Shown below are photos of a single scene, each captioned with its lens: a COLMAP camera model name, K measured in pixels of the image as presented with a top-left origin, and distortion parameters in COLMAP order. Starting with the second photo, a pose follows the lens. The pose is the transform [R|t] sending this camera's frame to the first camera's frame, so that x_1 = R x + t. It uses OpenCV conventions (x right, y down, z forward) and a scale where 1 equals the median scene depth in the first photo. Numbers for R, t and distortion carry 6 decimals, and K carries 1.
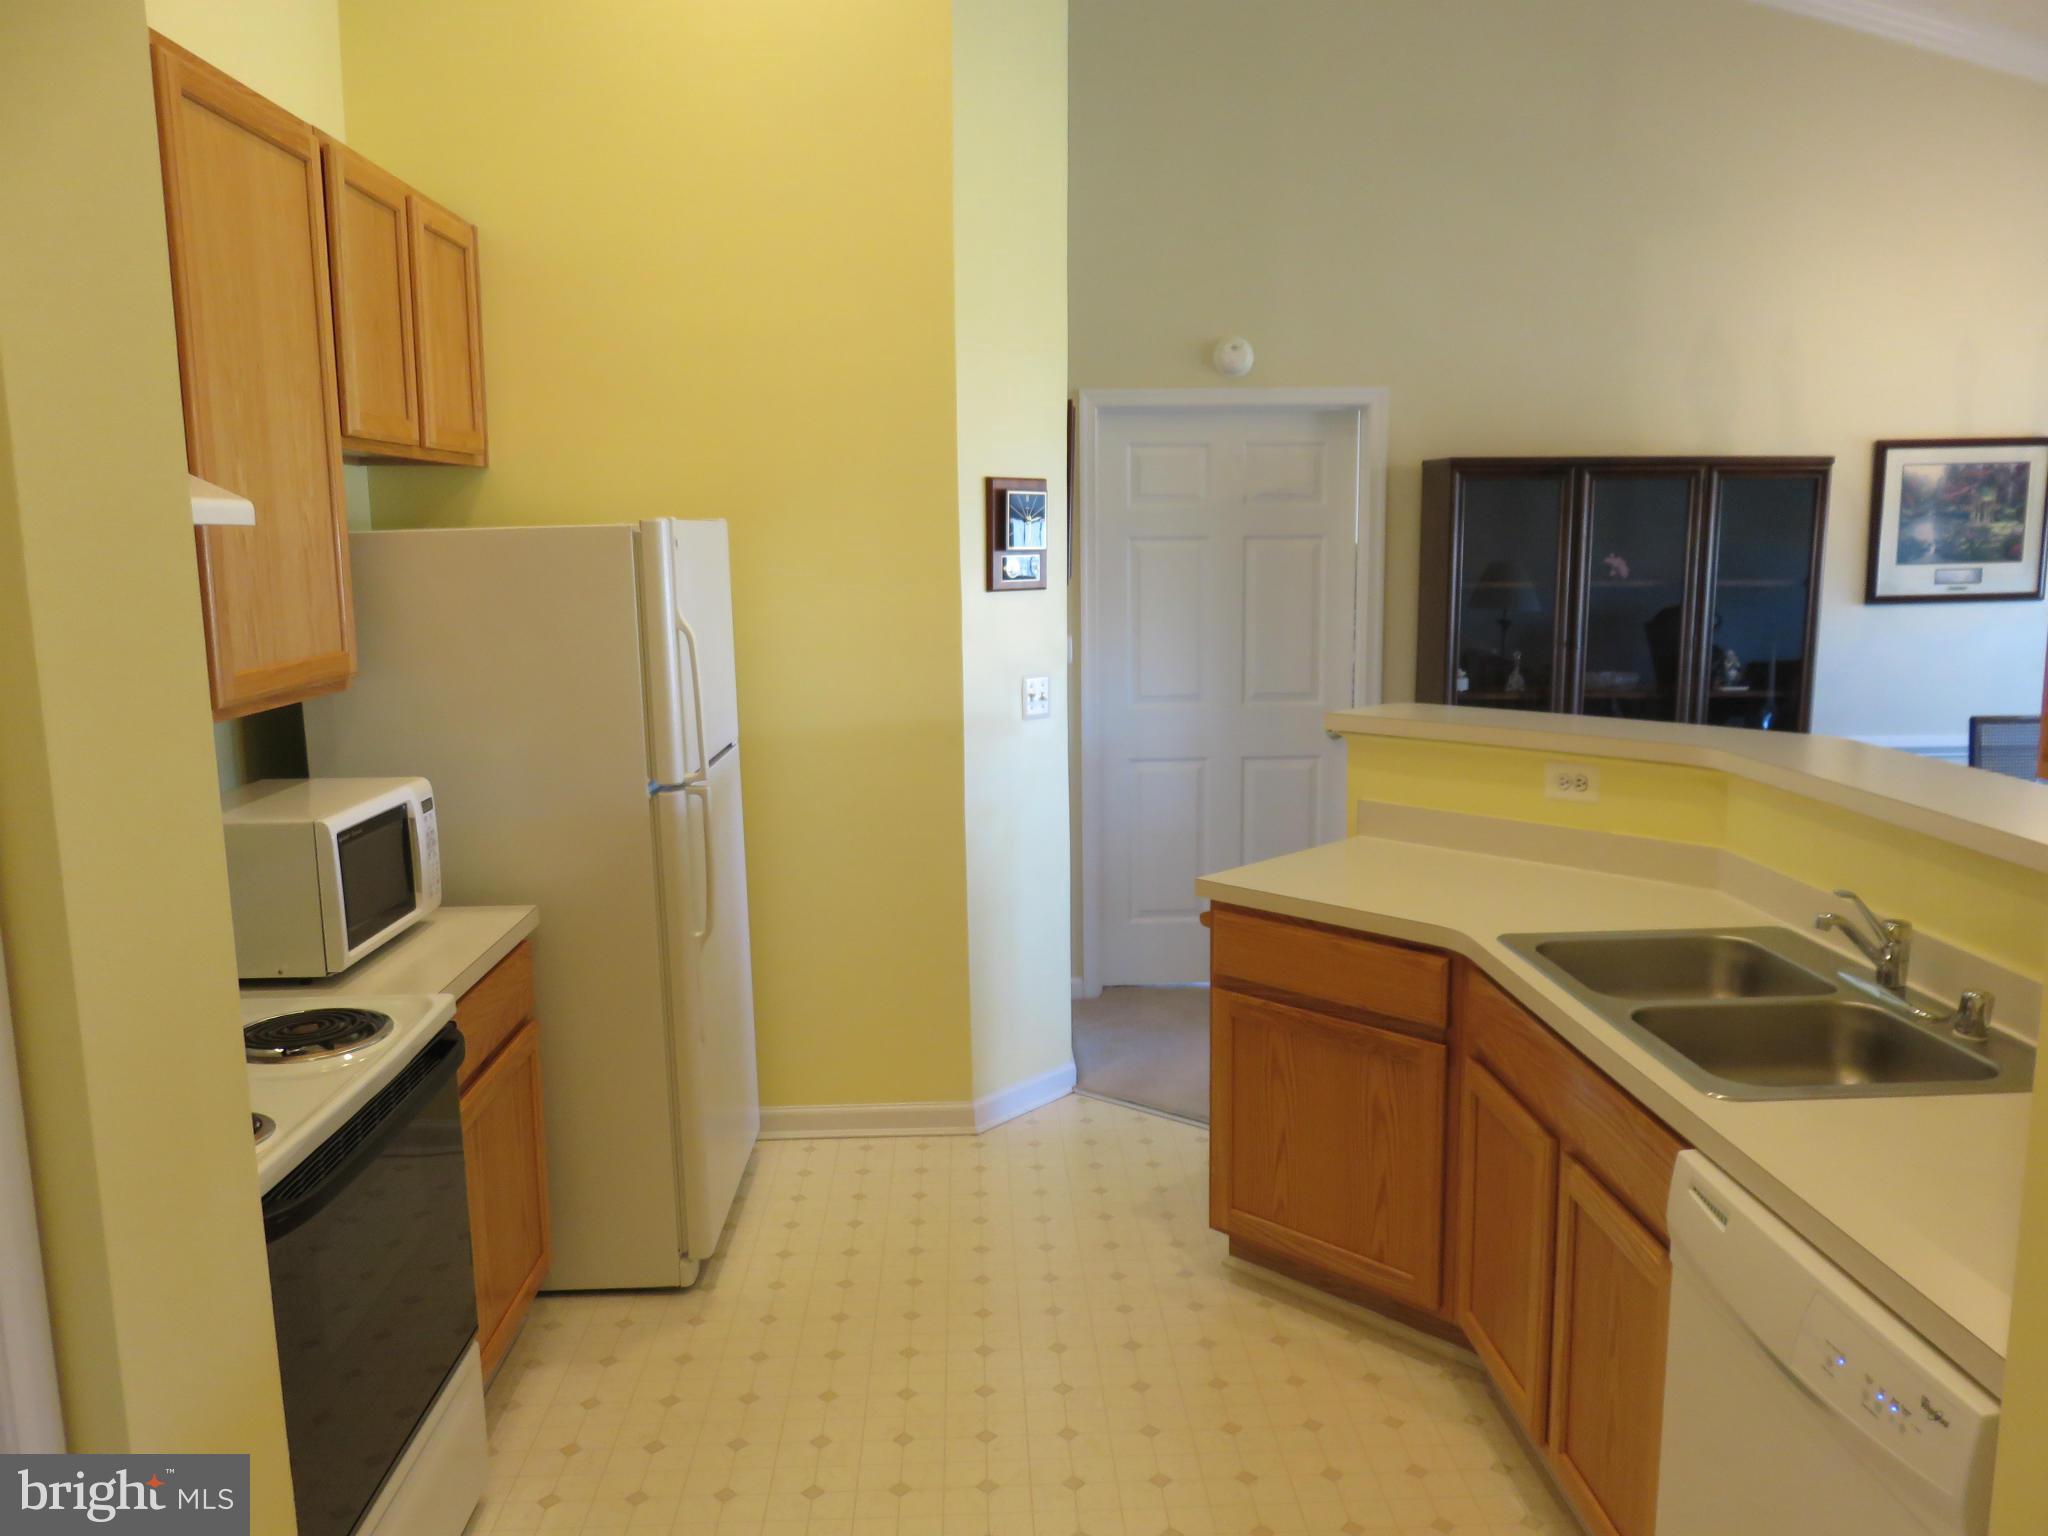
lens RADIAL K [[1555.7, 0, 1030.6], [0, 1555.7, 776.2], [0, 0, 1]] dist [-0.007202, 0.004665]
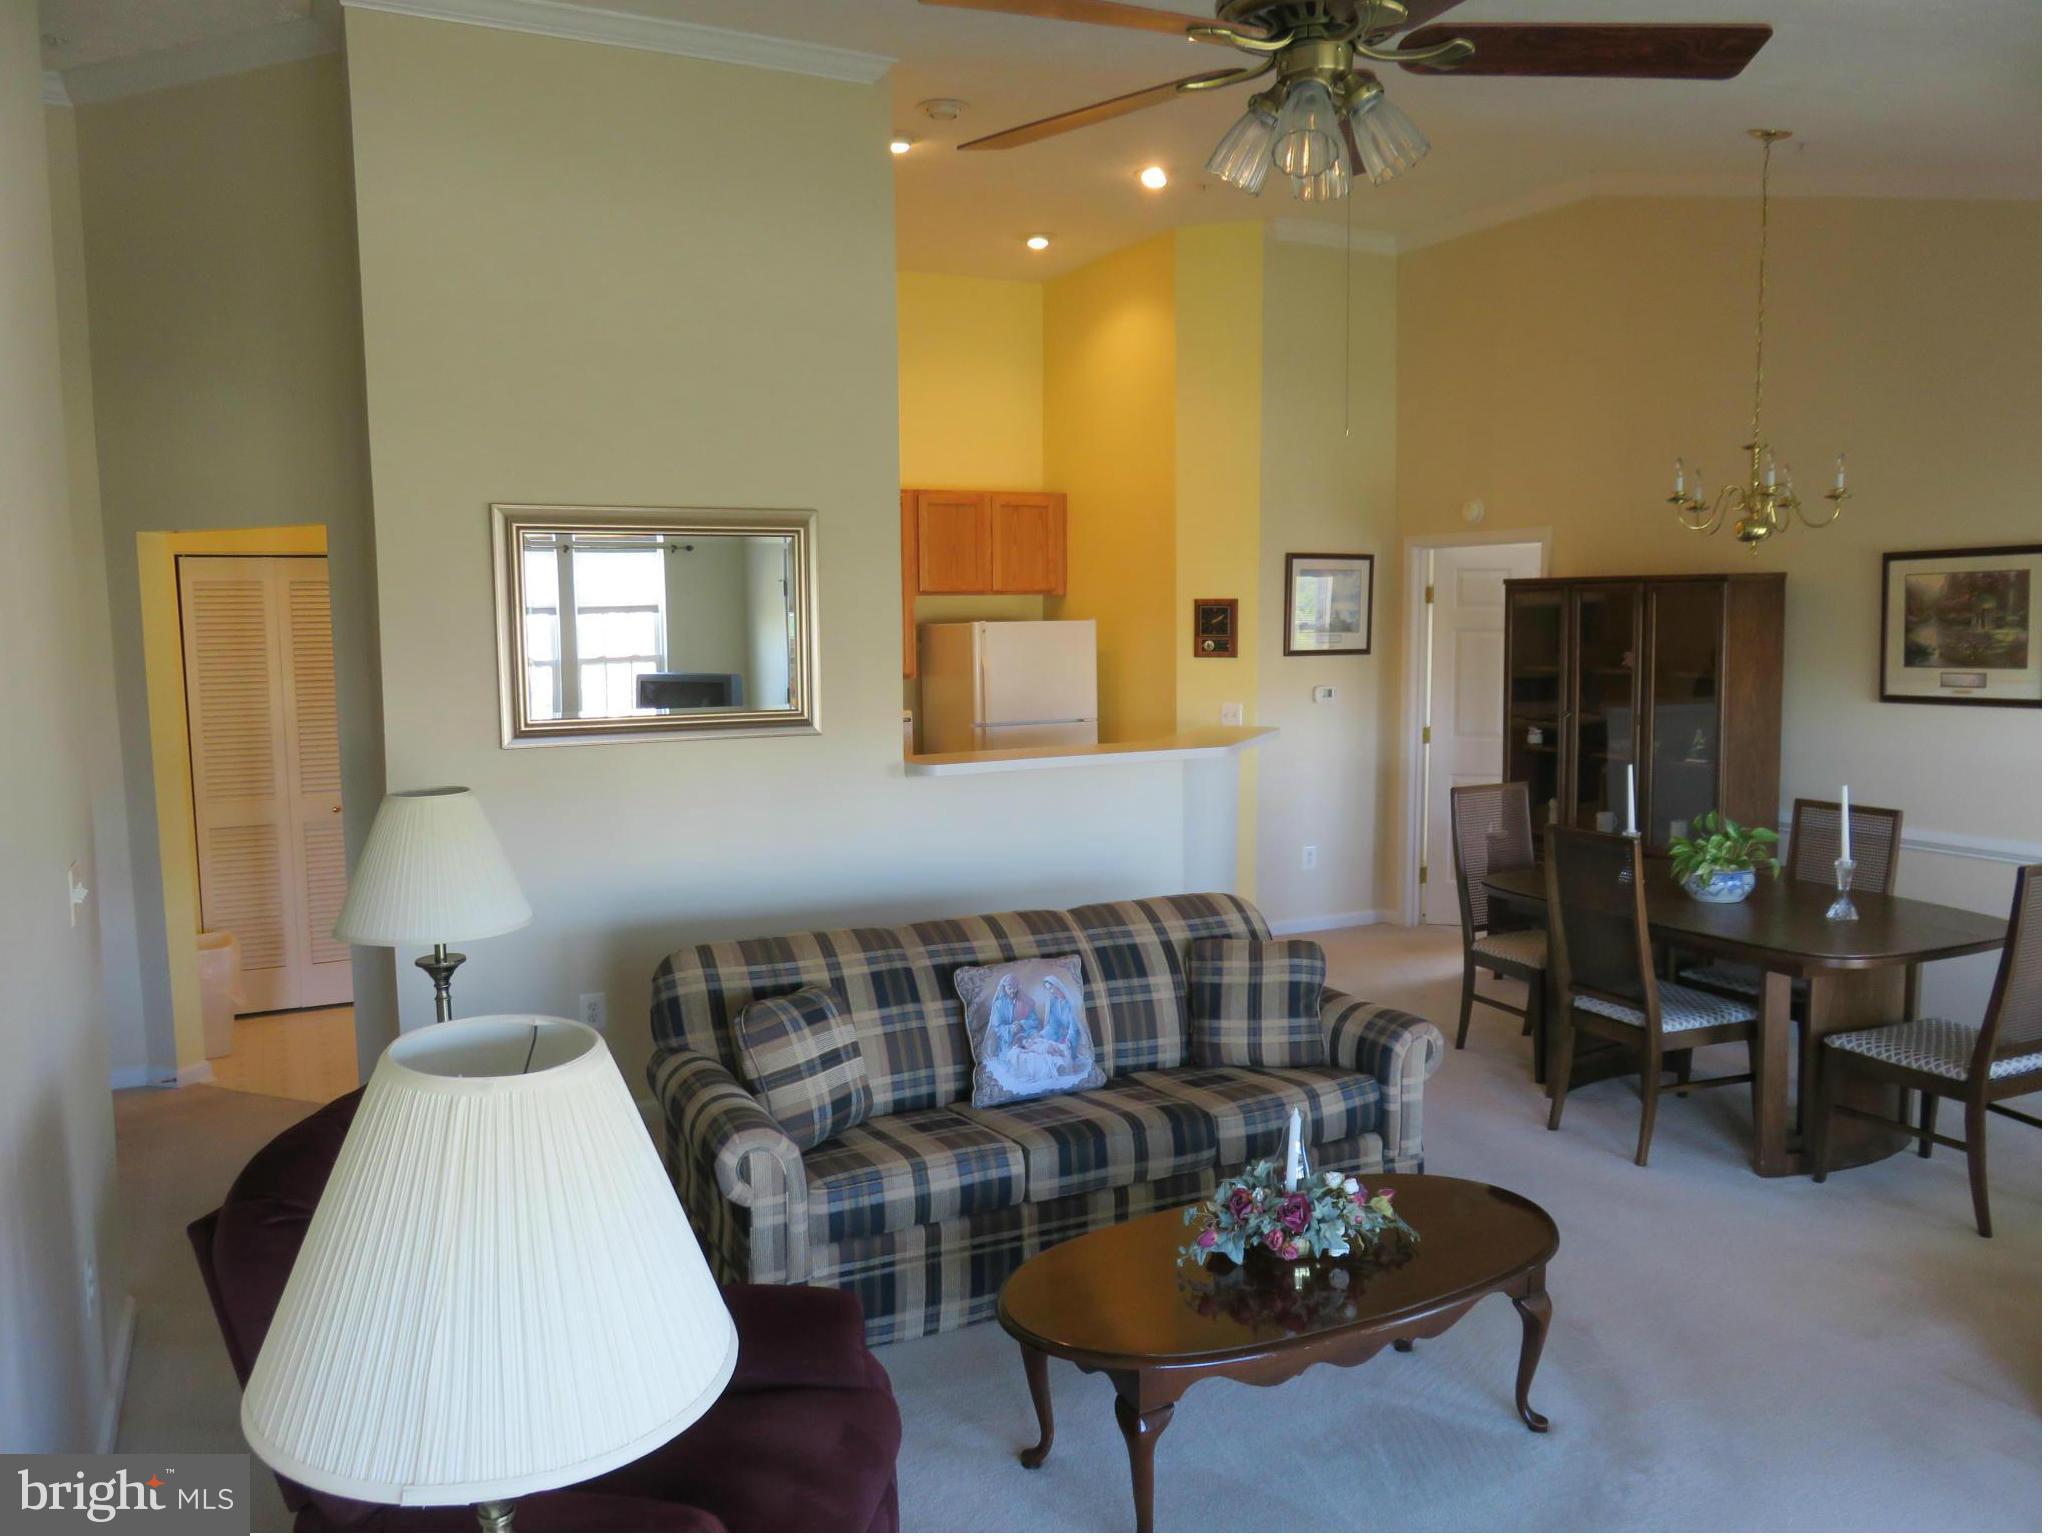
lens RADIAL K [[1533.4, 0, 1026.0], [0, 1533.4, 757.8], [0, 0, 1]] dist [-0.008719, -0.005997]
pose [[0.398994, 0.095722, -0.911944, 1.759072], [-0.135892, 0.989727, 0.044431, -0.053045], [0.906828, 0.106198, 0.407903, 0.038951]]
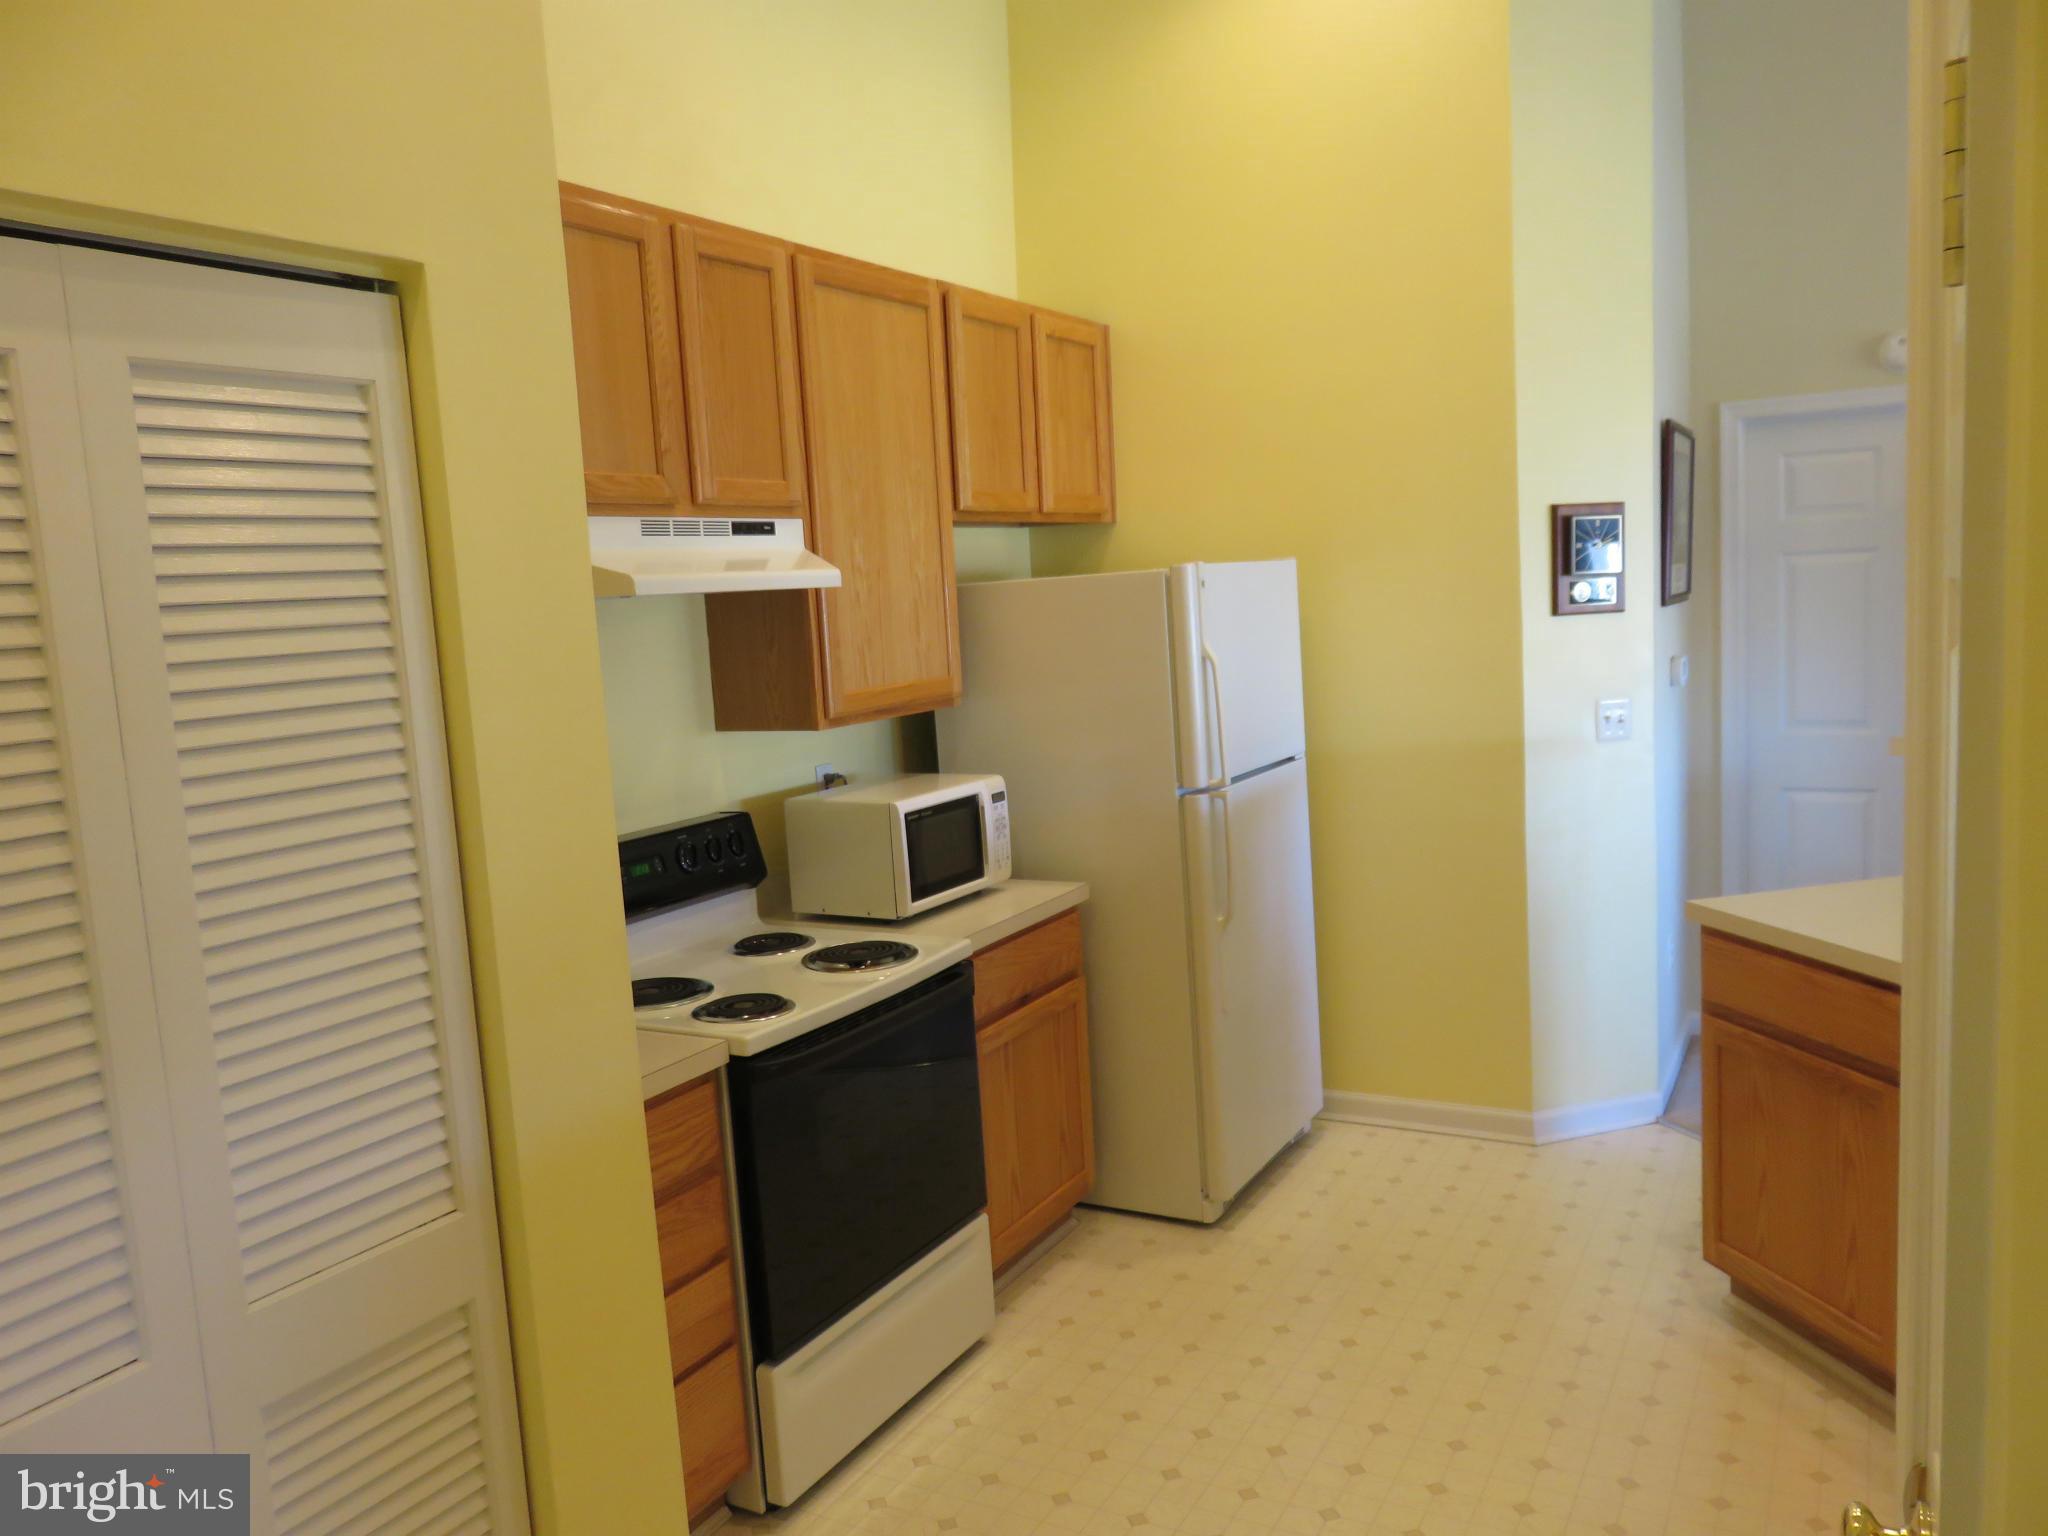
lens RADIAL K [[1568.5, 0, 1020.2], [0, 1568.5, 776.7], [0, 0, 1]] dist [-0.008369, 0.001720]
pose [[0.851114, 0.028945, -0.524182, 0.232272], [-0.036832, 0.999311, -0.004623, 0.005622], [0.523687, 0.023241, 0.851593, -0.067093]]
